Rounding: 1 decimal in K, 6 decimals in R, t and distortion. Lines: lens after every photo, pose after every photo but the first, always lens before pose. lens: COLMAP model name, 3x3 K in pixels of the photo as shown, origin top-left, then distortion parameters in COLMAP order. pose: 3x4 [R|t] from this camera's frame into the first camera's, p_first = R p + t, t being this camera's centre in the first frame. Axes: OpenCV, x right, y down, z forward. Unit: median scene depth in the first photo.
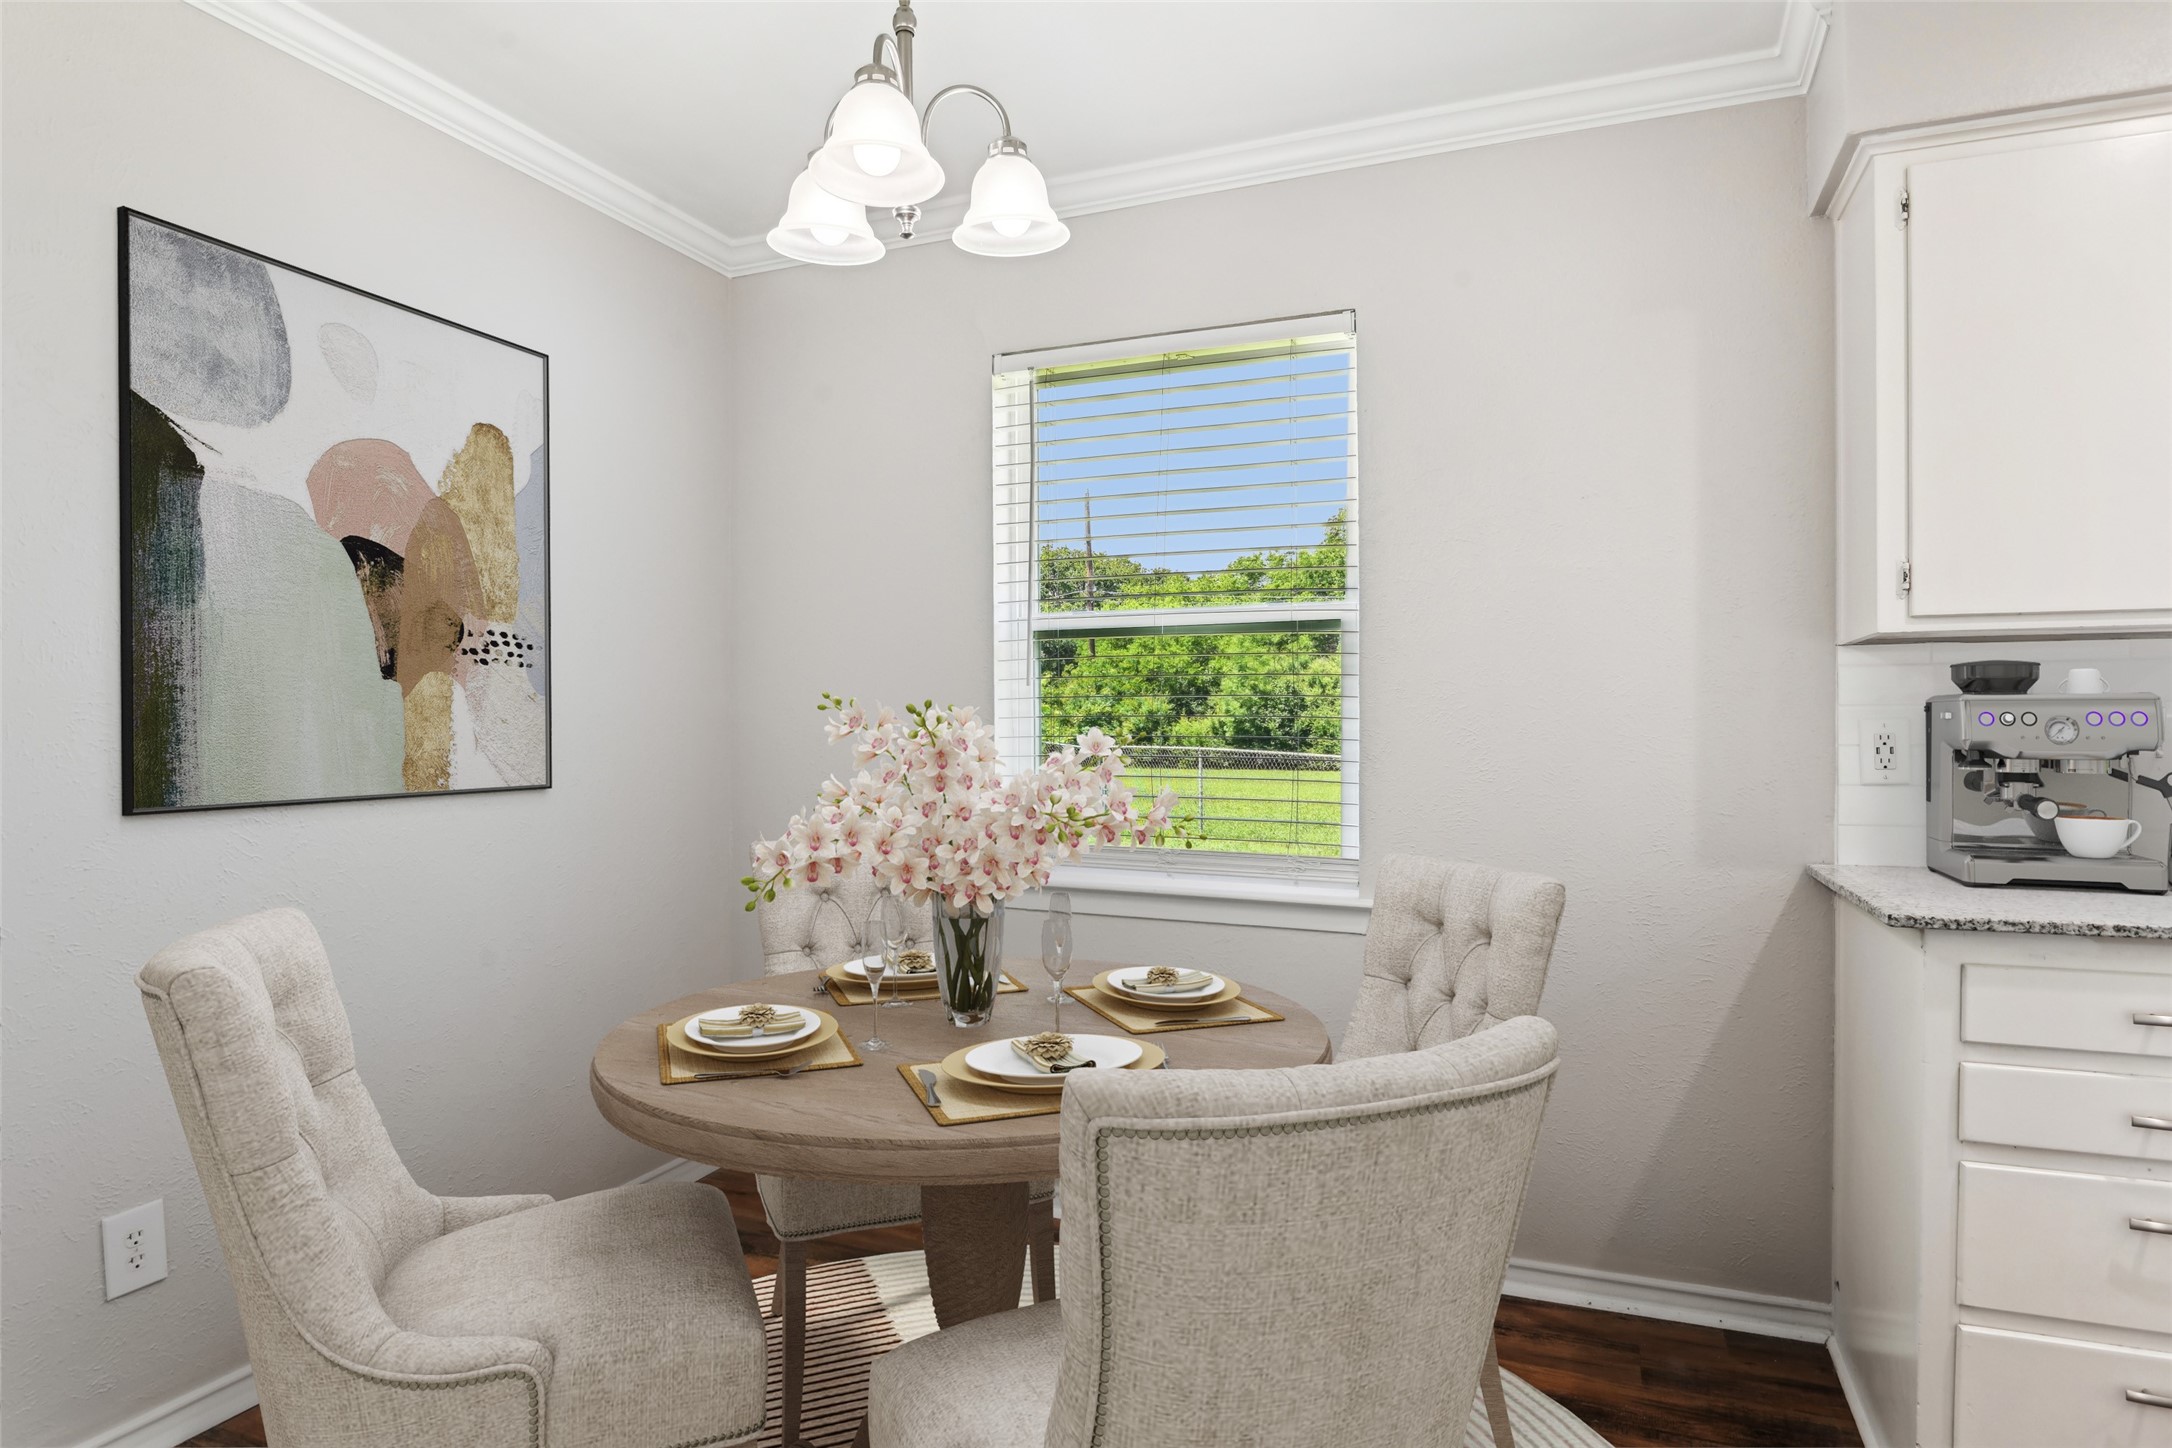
lens RADIAL K [[1174.2, 0, 1090.5], [0, 1174.2, 757.8], [0, 0, 1]] dist [-0.005011, -0.000481]
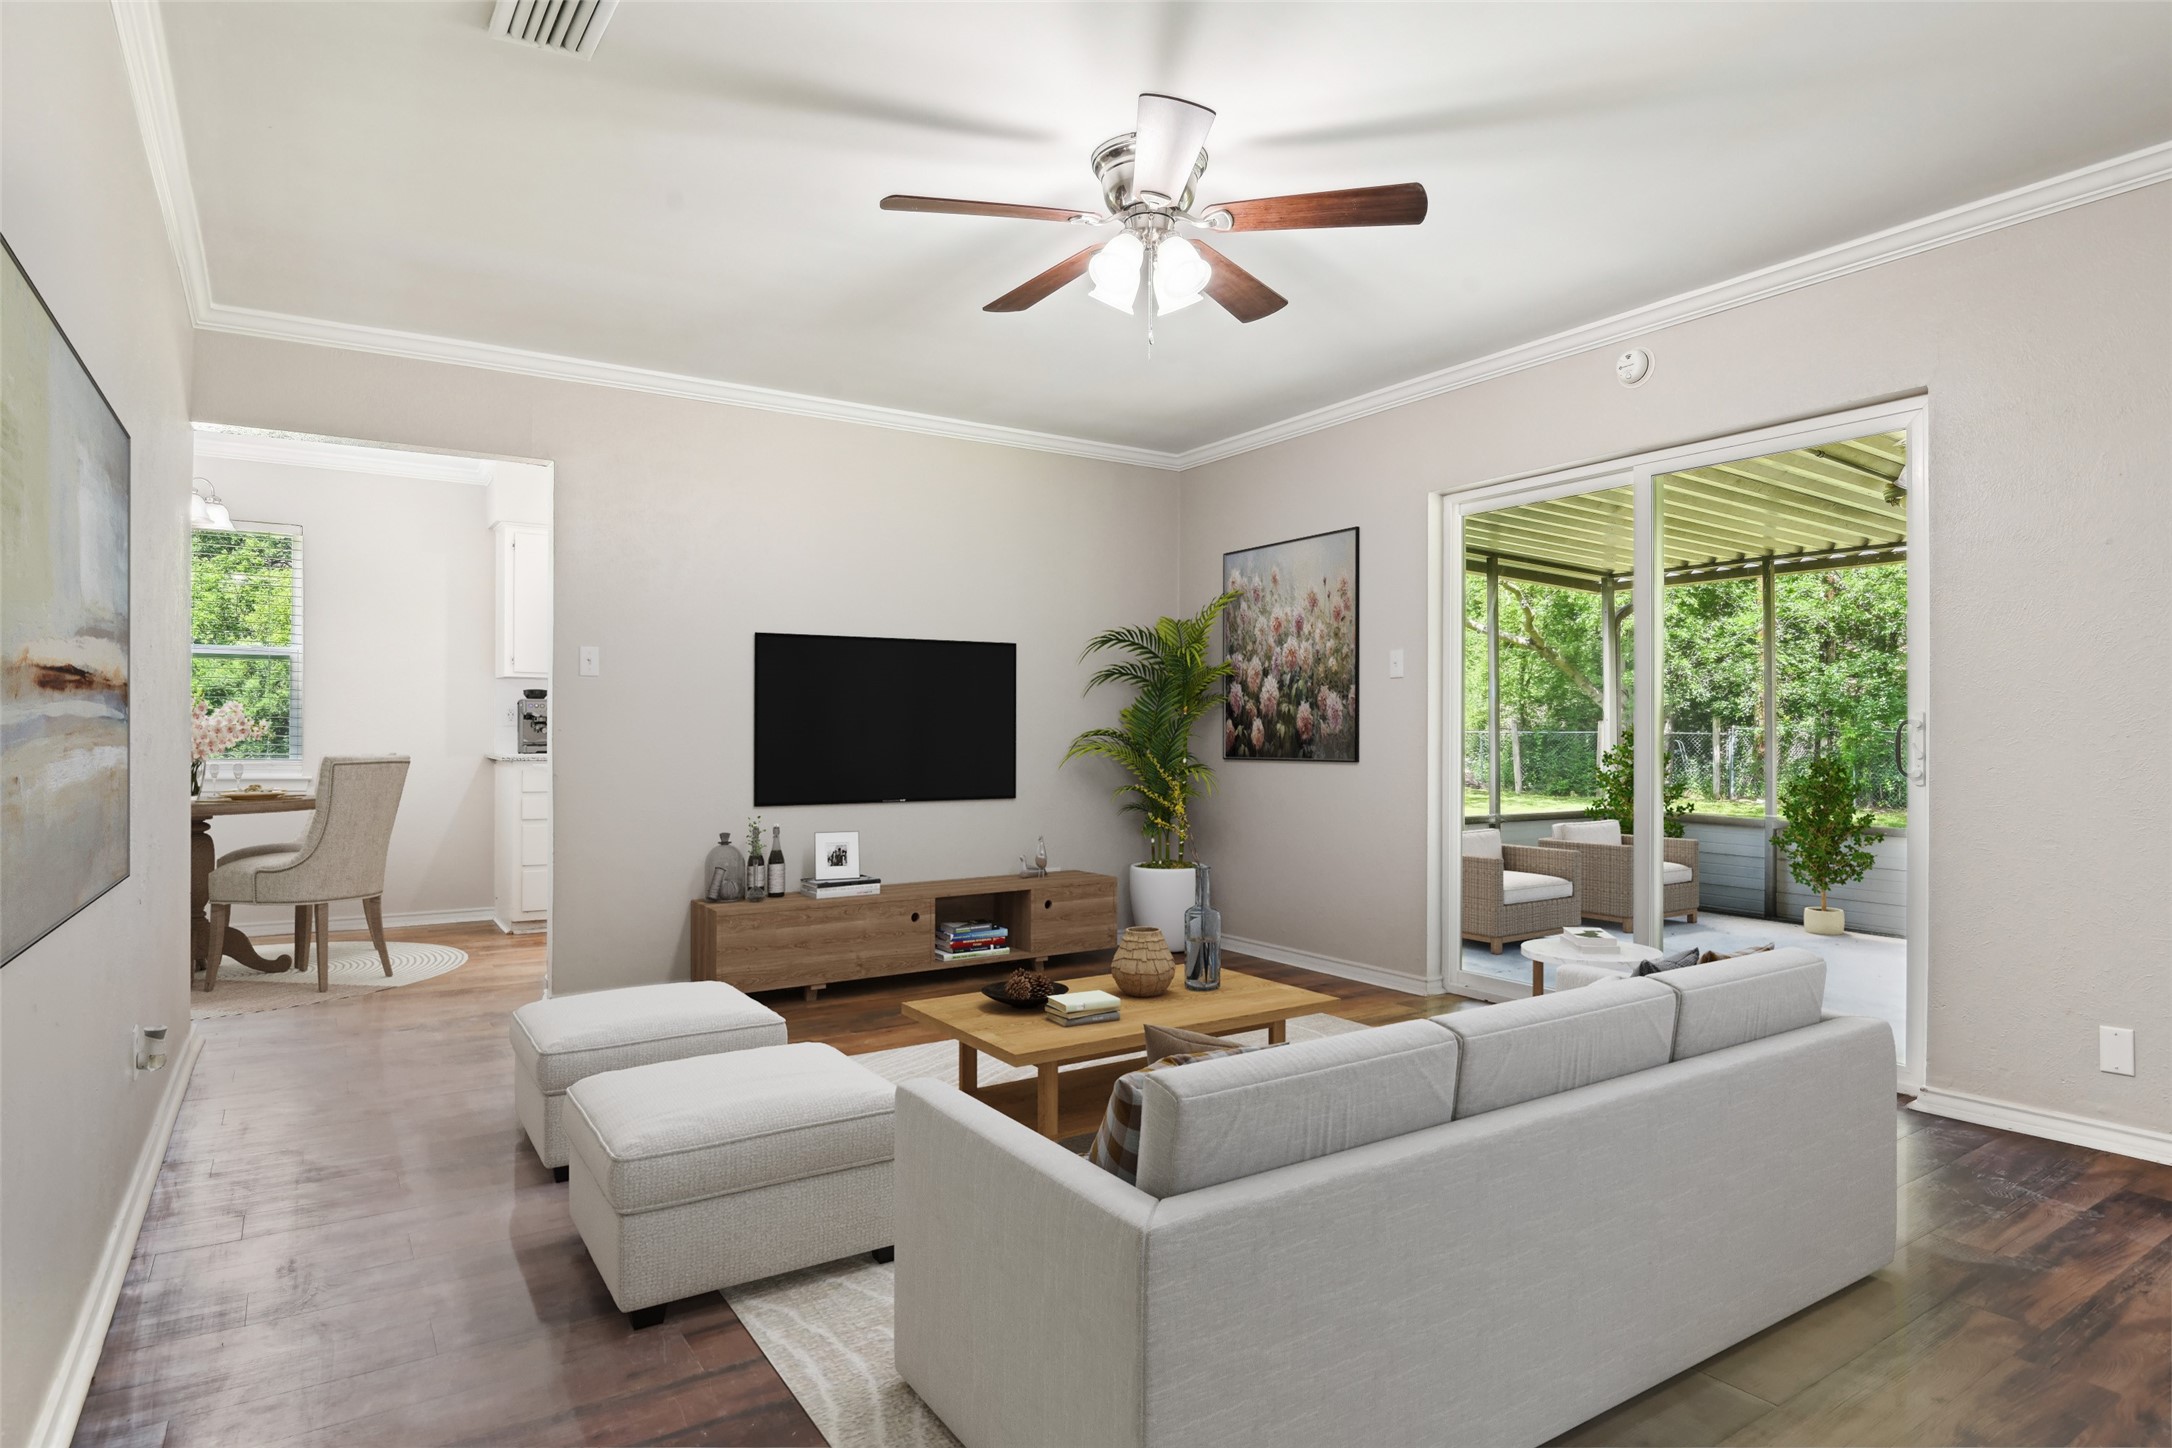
lens RADIAL K [[1174.2, 0, 1090.5], [0, 1174.2, 757.8], [0, 0, 1]] dist [-0.005011, -0.000481]
pose [[0.582957, -0.007216, 0.812471, -1.051101], [-0.002728, 0.999938, 0.010838, 0.074911], [-0.812499, -0.008534, 0.582900, -2.291357]]
